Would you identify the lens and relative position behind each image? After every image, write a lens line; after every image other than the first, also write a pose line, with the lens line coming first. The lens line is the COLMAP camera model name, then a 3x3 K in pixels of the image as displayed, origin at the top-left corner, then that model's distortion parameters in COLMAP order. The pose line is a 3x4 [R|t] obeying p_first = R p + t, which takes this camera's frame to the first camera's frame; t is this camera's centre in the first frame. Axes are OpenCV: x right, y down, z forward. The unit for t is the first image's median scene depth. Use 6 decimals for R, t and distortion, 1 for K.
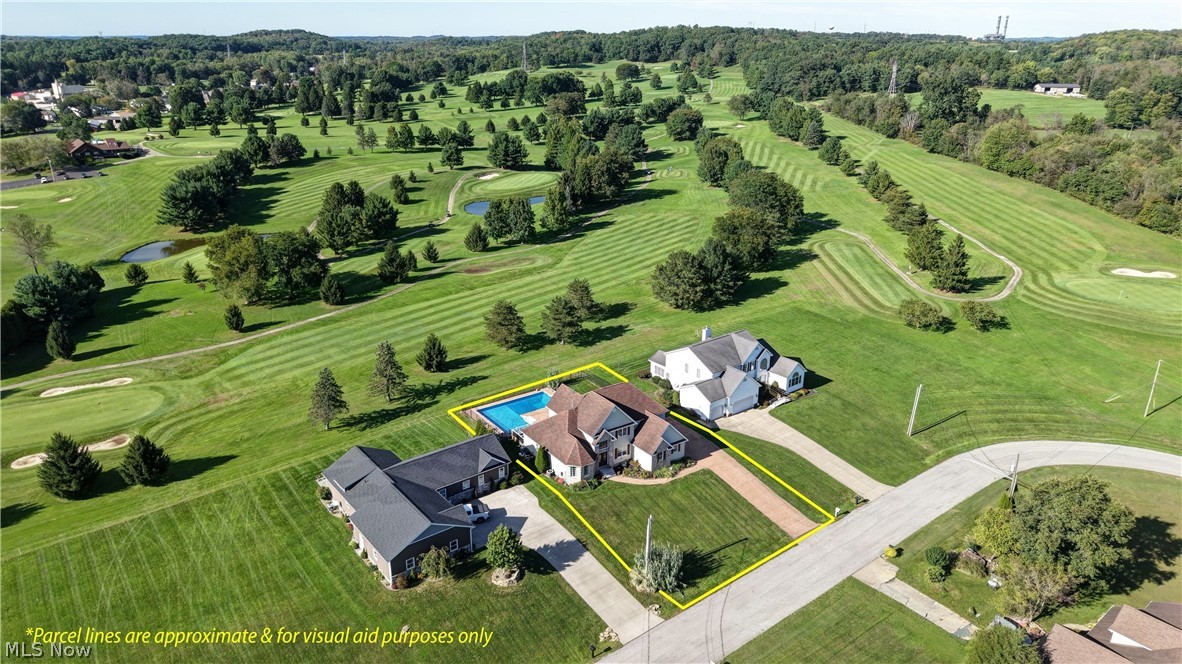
lens RADIAL K [[839.6, 0, 591.0], [0, 839.6, 332.0], [0, 0, 1]] dist [0.026811, -0.057823]
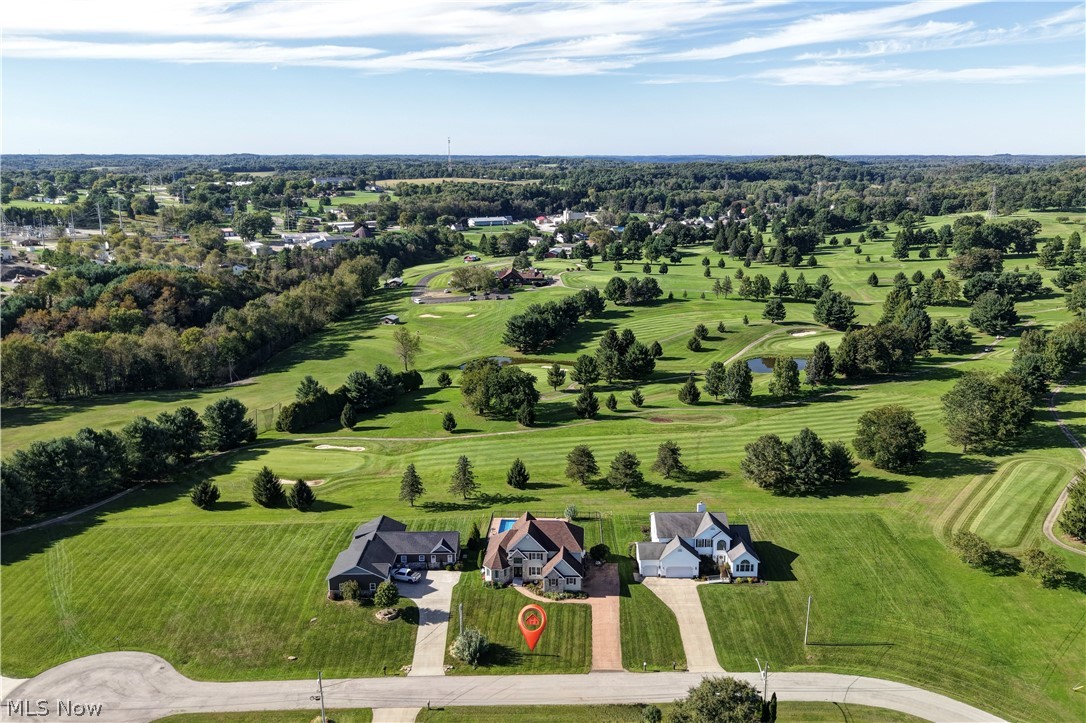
lens RADIAL K [[923.4, 0, 543.0], [0, 923.4, 361.5], [0, 0, 1]] dist [0.004533, -0.015671]
pose [[0.773419, 0.137882, -0.618718, 0.628200], [-0.201343, 0.978947, -0.033526, -0.094412], [0.601069, 0.150504, 0.784898, -0.130059]]
